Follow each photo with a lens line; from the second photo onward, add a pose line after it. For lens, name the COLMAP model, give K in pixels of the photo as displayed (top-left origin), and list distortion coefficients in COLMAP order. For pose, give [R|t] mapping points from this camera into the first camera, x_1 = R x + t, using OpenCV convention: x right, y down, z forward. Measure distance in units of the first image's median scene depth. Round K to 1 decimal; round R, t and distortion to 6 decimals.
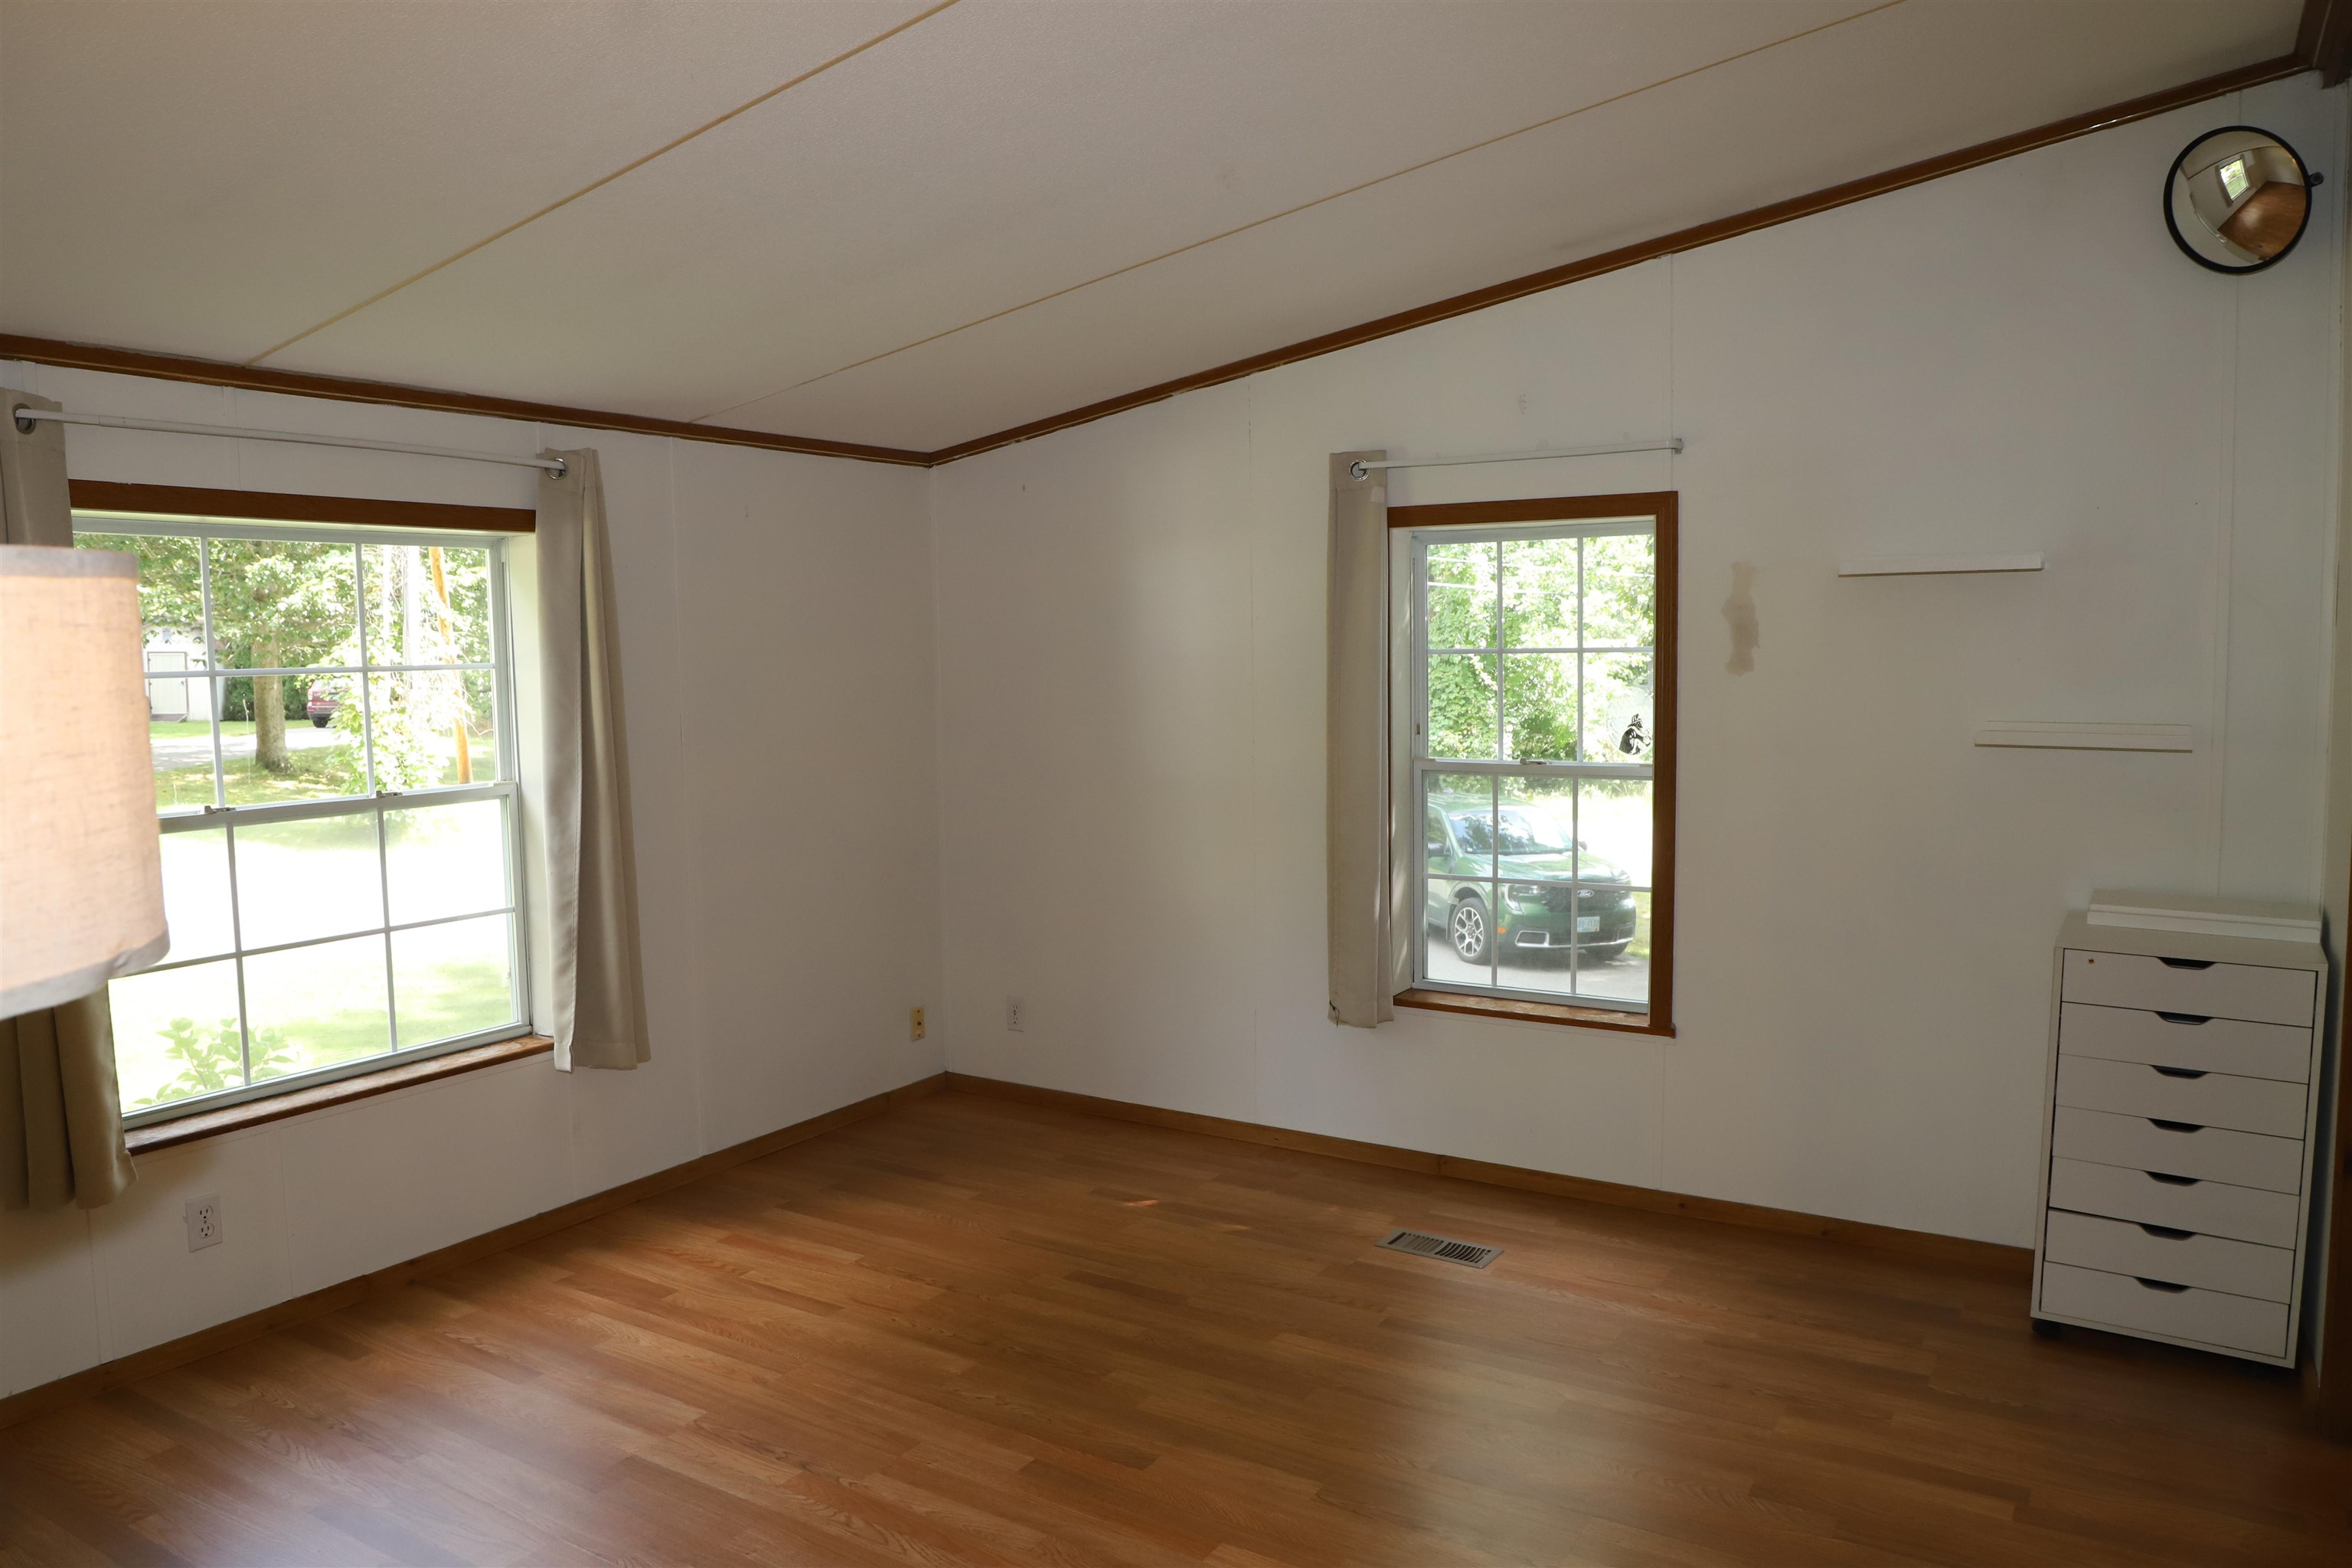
lens RADIAL K [[1595.4, 0, 1184.5], [0, 1595.4, 771.5], [0, 0, 1]] dist [-0.079856, 0.040002]
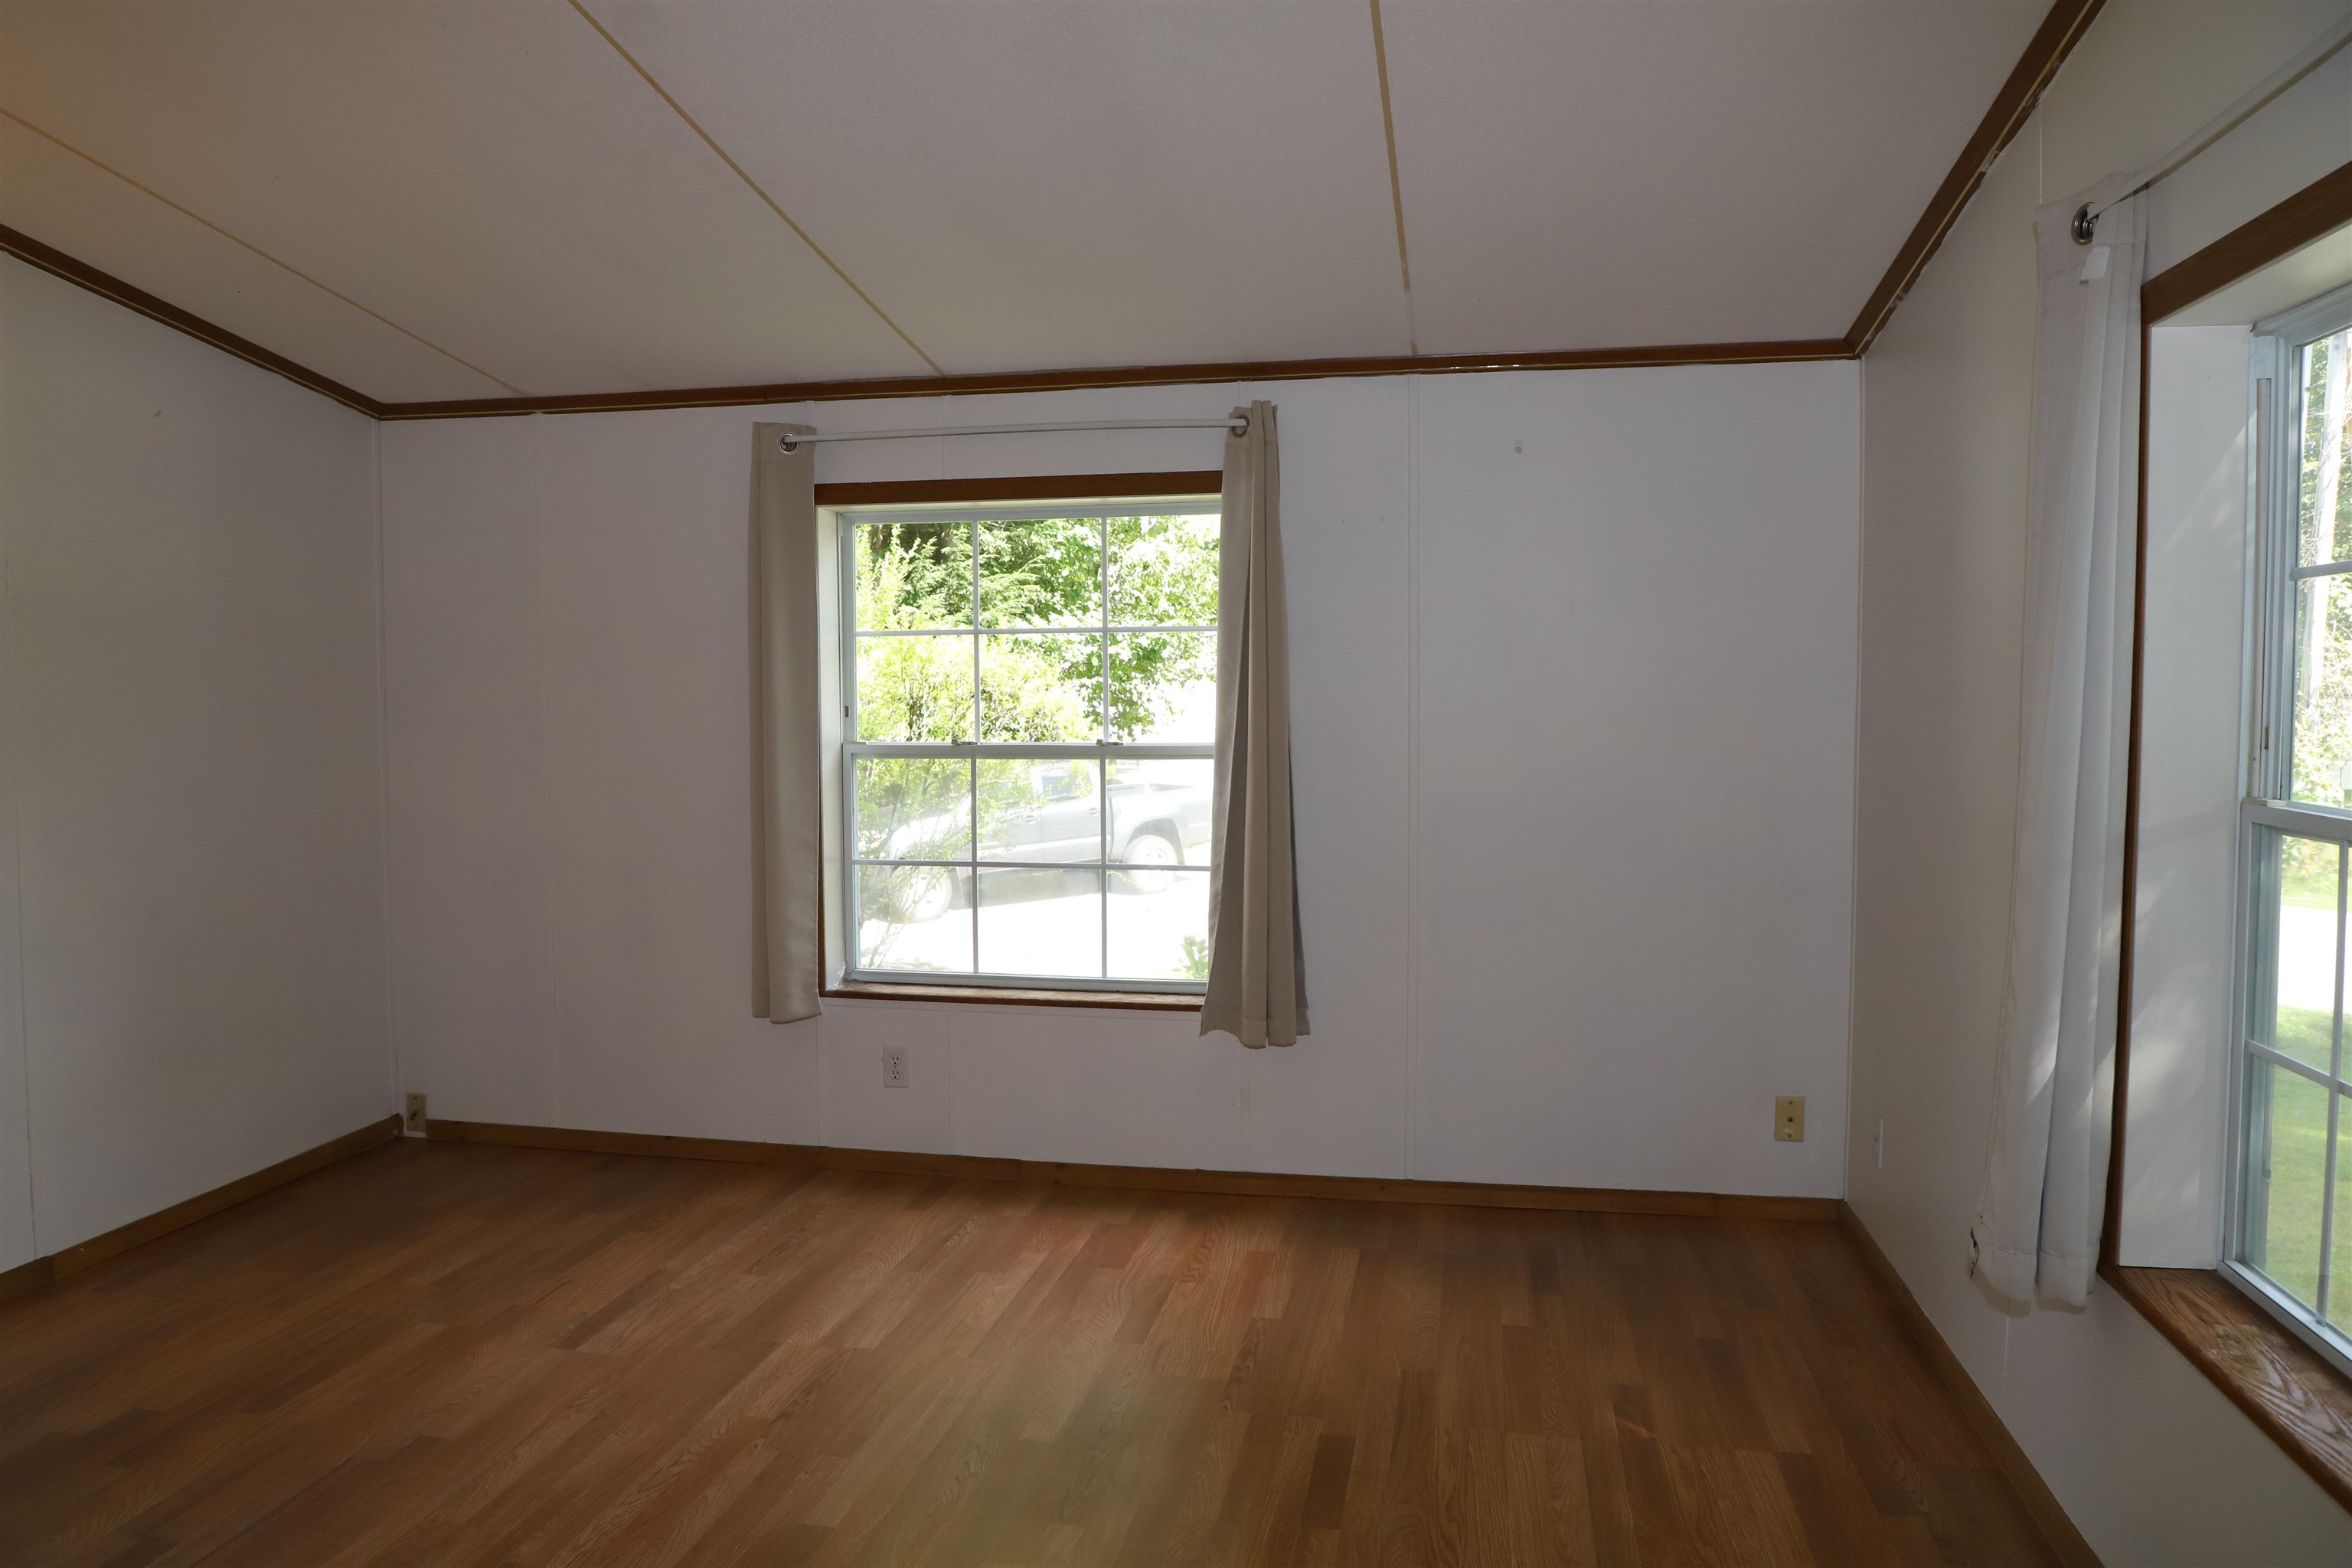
lens RADIAL K [[1628.4, 0, 1169.4], [0, 1628.4, 773.5], [0, 0, 1]] dist [-0.046872, 0.002217]
pose [[0.358639, 0.070515, -0.930809, 0.582238], [-0.071853, 0.996270, 0.047790, -0.022476], [0.930707, 0.049742, 0.362367, 0.635966]]
